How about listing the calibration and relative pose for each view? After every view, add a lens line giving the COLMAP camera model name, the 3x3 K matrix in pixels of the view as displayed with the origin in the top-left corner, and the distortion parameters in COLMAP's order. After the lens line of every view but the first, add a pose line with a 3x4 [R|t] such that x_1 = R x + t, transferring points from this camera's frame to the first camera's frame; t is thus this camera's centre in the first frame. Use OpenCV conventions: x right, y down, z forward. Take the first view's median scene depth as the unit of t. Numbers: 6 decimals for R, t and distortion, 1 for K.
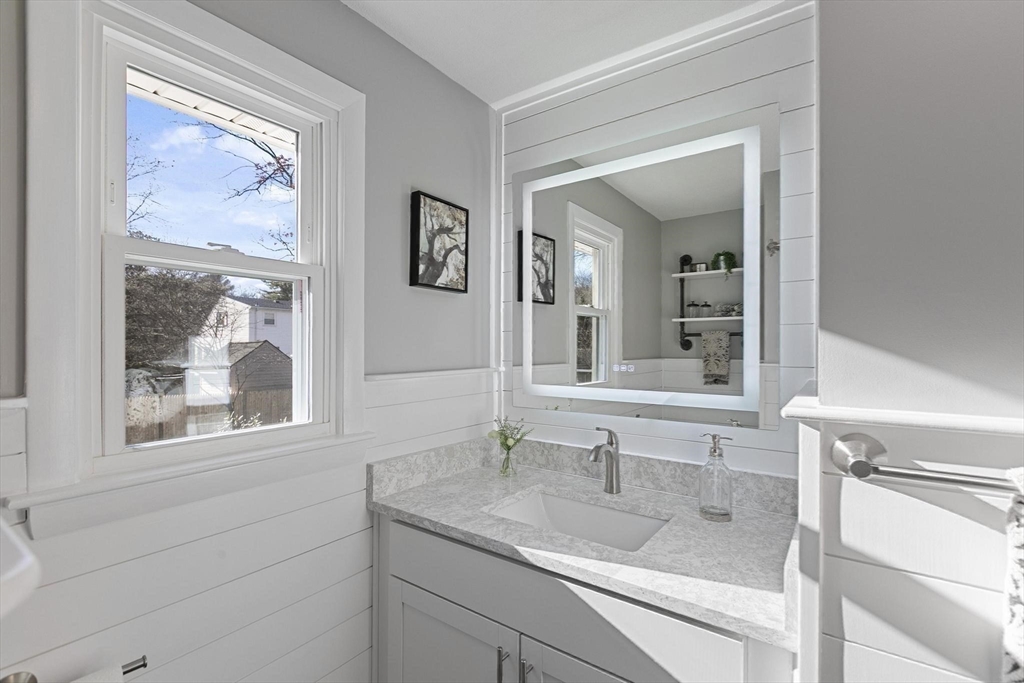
lens RADIAL K [[459.8, 0, 513.2], [0, 459.8, 345.1], [0, 0, 1]] dist [0.001015, -0.000362]
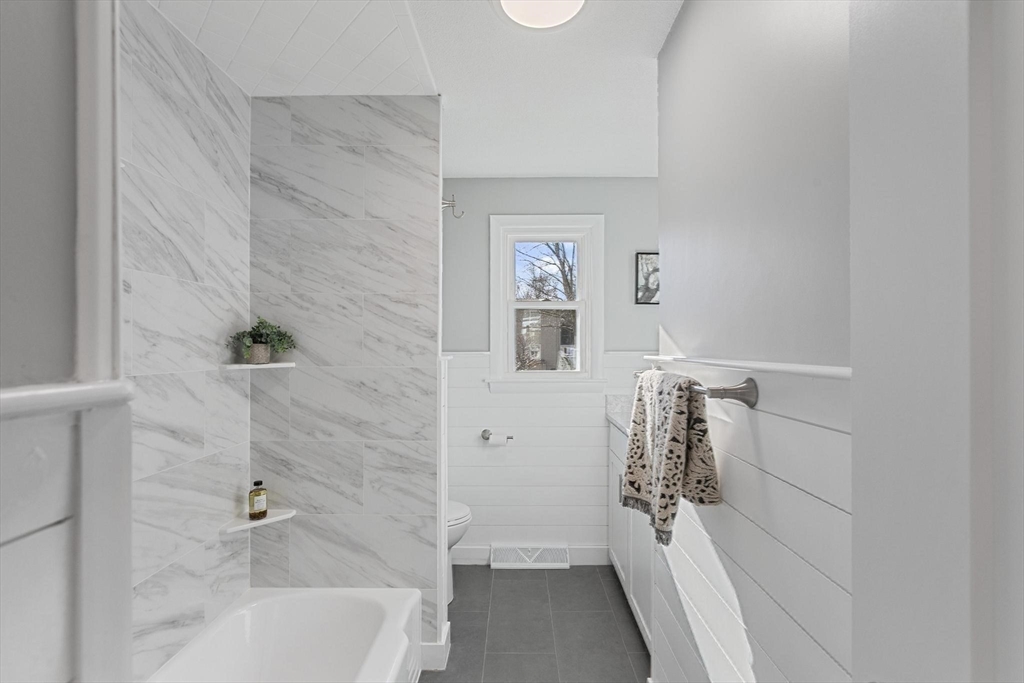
lens RADIAL K [[459.8, 0, 513.2], [0, 459.8, 345.1], [0, 0, 1]] dist [0.001015, -0.000362]
pose [[0.580086, -0.002320, -0.814552, 0.988067], [0.000910, 0.999997, -0.002201, 0.036981], [0.814555, 0.000535, 0.580087, -0.461912]]
